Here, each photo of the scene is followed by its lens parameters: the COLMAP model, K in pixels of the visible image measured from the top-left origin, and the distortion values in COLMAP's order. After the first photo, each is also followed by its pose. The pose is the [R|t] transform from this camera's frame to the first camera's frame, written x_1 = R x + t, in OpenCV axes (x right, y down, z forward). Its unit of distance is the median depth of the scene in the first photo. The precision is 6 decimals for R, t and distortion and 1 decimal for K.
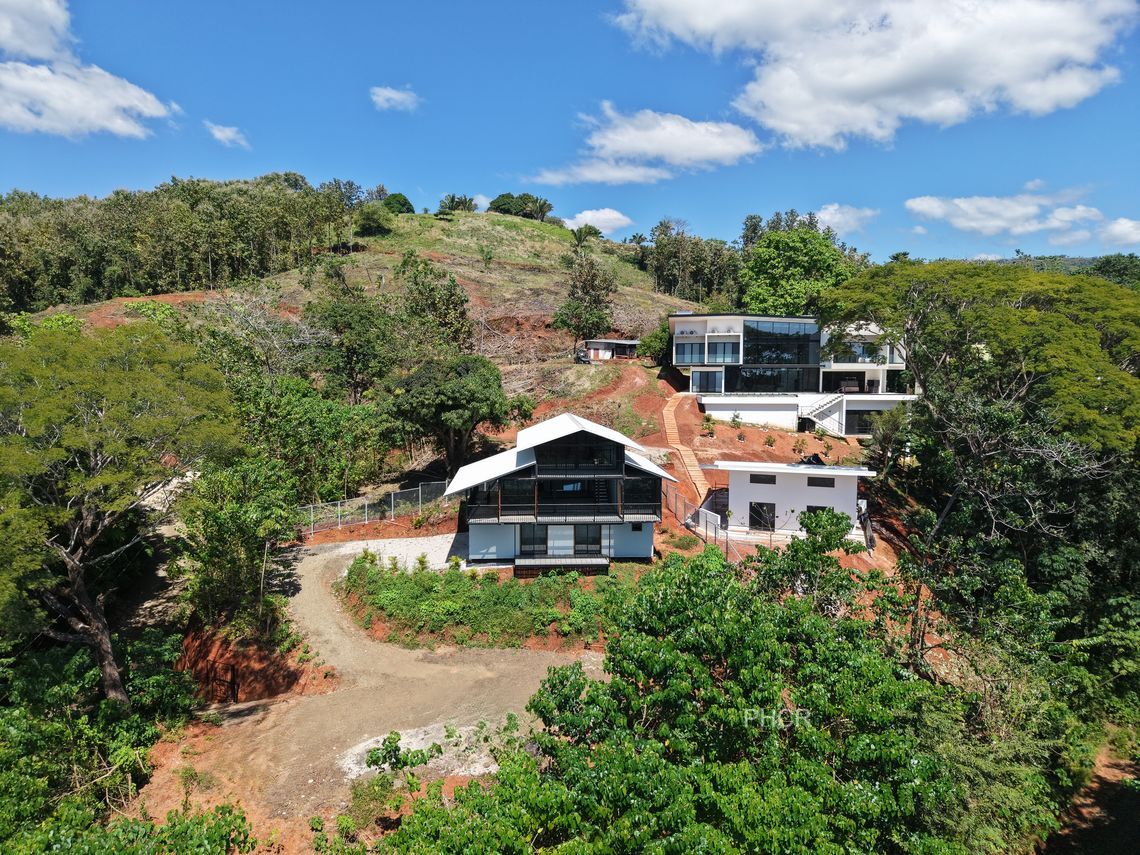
lens RADIAL K [[747.3, 0, 570.0], [0, 747.3, 427.5], [0, 0, 1]] dist [0.119504, -0.000214]
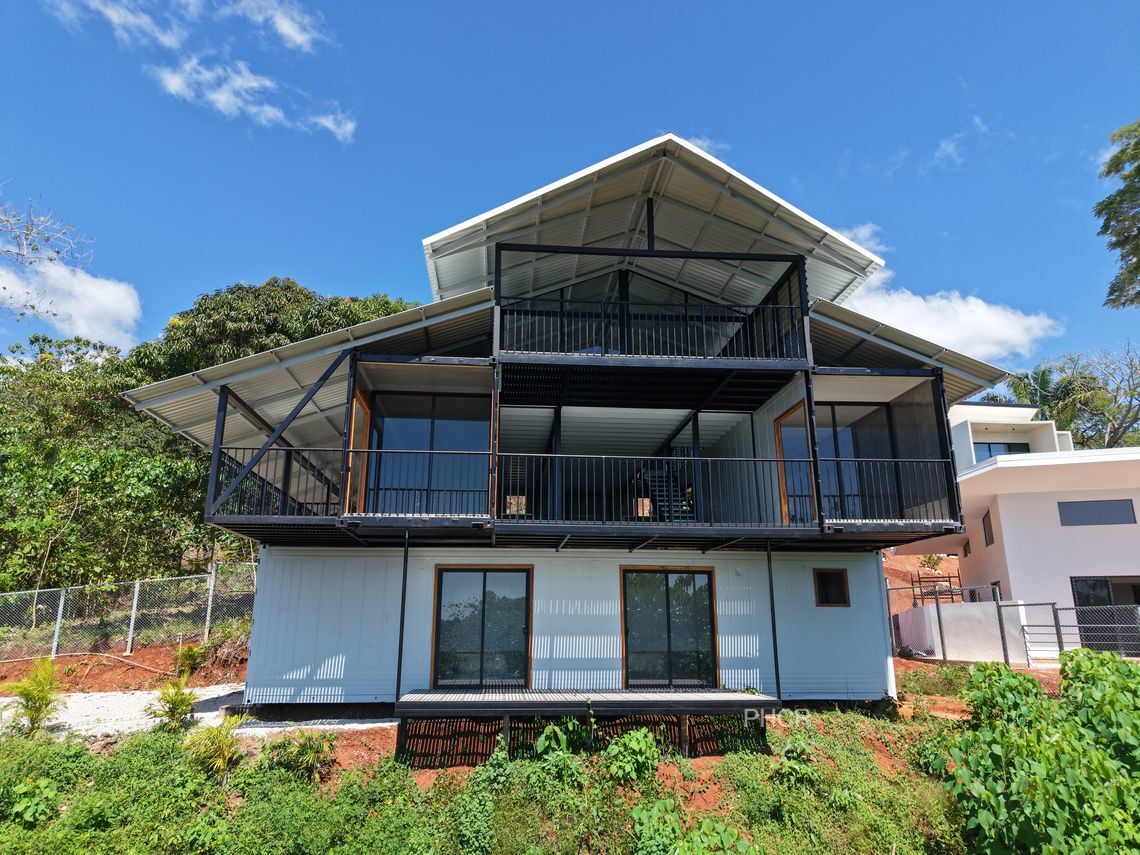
lens RADIAL K [[757.0, 0, 562.8], [0, 757.0, 427.5], [0, 0, 1]] dist [0.011511, -0.000916]
pose [[0.999736, 0.000805, 0.022984, -0.021467], [0.006852, 0.943577, -0.331082, 0.151741], [-0.021953, 0.331152, 0.943322, 0.620724]]
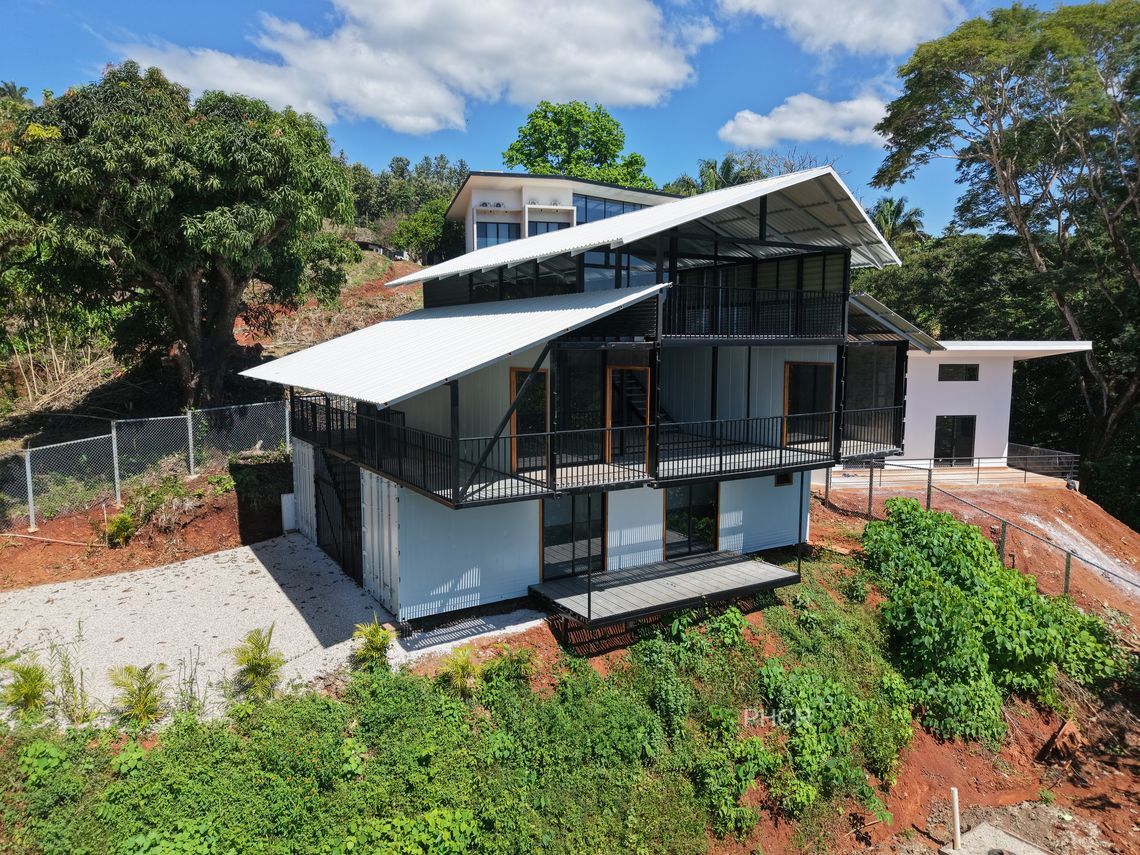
lens RADIAL K [[757.0, 0, 562.8], [0, 757.0, 427.5], [0, 0, 1]] dist [0.011511, -0.000916]
pose [[0.882710, -0.056357, 0.466527, -0.190715], [0.039747, 0.998179, 0.045376, 0.073390], [-0.468235, -0.021511, 0.883342, 0.609839]]
